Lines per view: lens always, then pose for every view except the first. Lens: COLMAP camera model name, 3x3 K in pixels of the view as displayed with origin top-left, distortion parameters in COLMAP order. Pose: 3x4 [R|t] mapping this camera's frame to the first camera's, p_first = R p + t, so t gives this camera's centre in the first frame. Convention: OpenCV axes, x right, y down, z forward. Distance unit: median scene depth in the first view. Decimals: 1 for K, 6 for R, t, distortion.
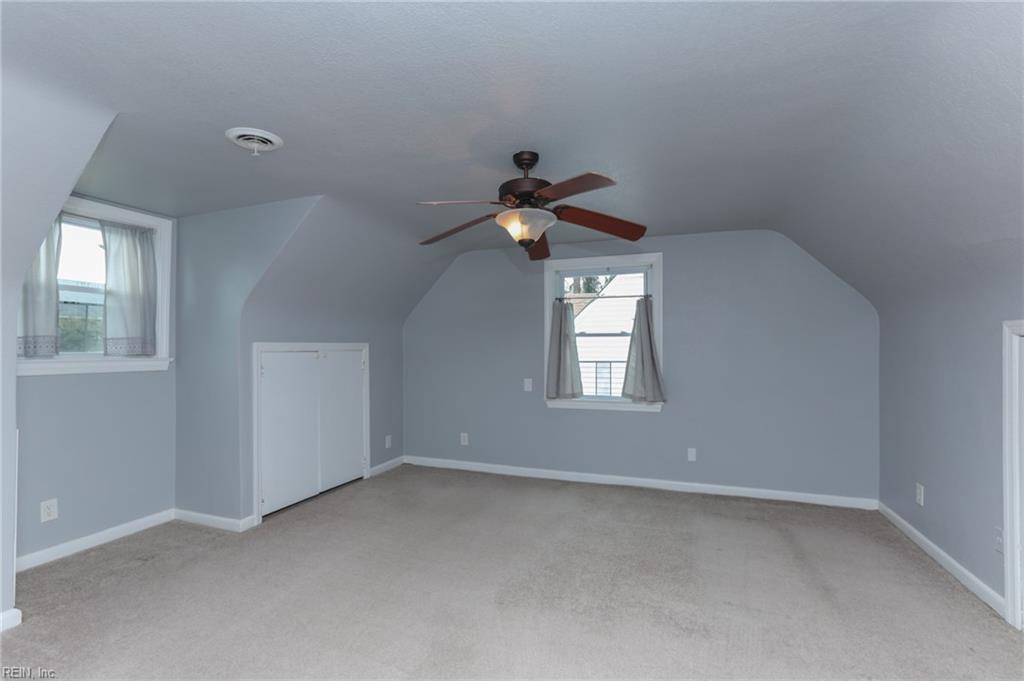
lens RADIAL K [[469.5, 0, 533.4], [0, 469.5, 351.6], [0, 0, 1]] dist [-0.022198, 0.013578]
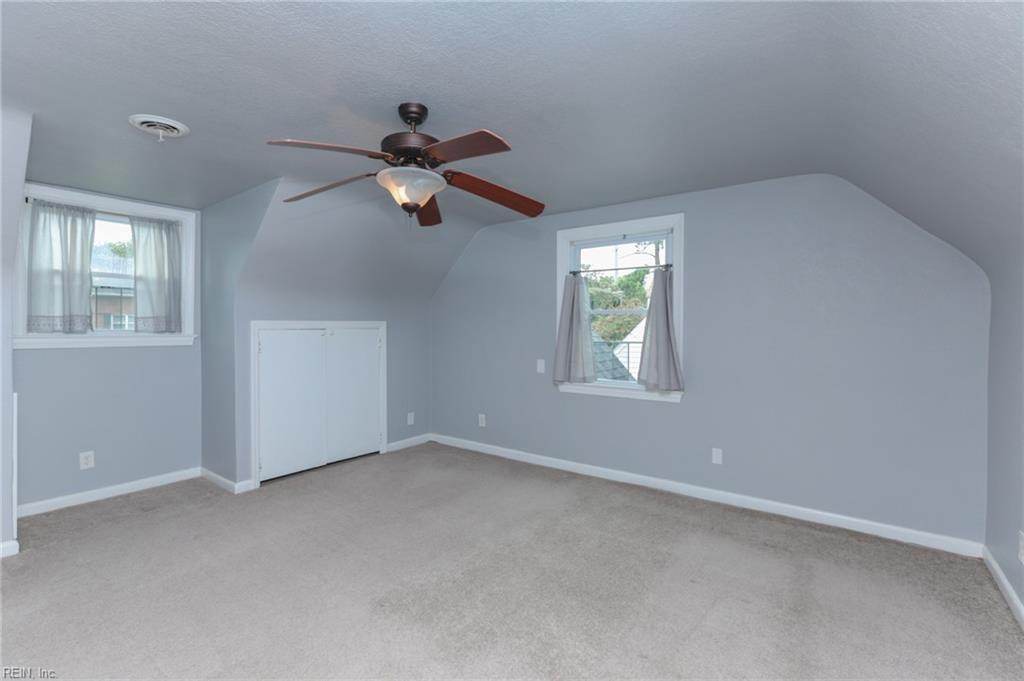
lens RADIAL K [[469.5, 0, 512.5], [0, 469.5, 336.9], [0, 0, 1]] dist [-0.022198, 0.013578]
pose [[0.957328, 0.008723, -0.288872, 0.286793], [-0.004986, 0.999894, 0.013668, 0.000147], [0.288960, -0.011645, 0.957270, 0.137076]]
